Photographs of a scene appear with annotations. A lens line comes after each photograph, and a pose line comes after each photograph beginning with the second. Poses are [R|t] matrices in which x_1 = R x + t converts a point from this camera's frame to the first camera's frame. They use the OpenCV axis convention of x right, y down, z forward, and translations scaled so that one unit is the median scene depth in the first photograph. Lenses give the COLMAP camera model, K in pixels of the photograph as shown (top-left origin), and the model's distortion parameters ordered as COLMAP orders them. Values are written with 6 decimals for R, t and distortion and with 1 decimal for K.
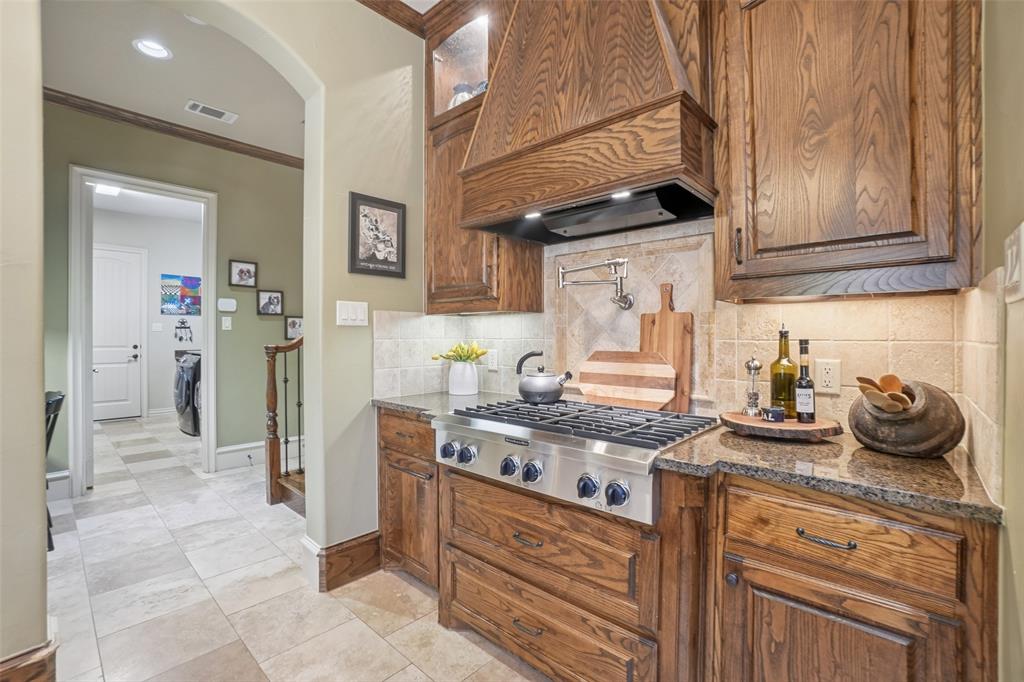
lens RADIAL K [[446.0, 0, 504.2], [0, 446.0, 337.9], [0, 0, 1]] dist [-0.055212, 0.017631]
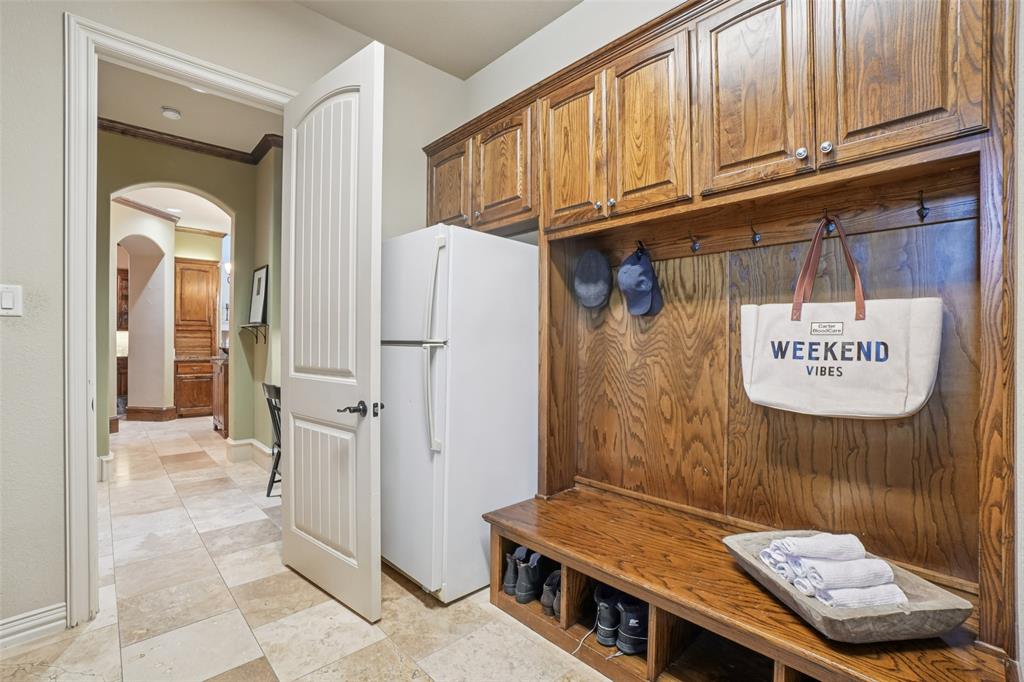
lens RADIAL K [[455.5, 0, 499.9], [0, 455.5, 343.8], [0, 0, 1]] dist [-0.058524, 0.020391]
pose [[-0.996423, -0.002326, 0.084474, -2.195254], [-0.001393, 0.999937, 0.011107, 0.007074], [-0.084494, 0.010950, -0.996364, 2.687189]]
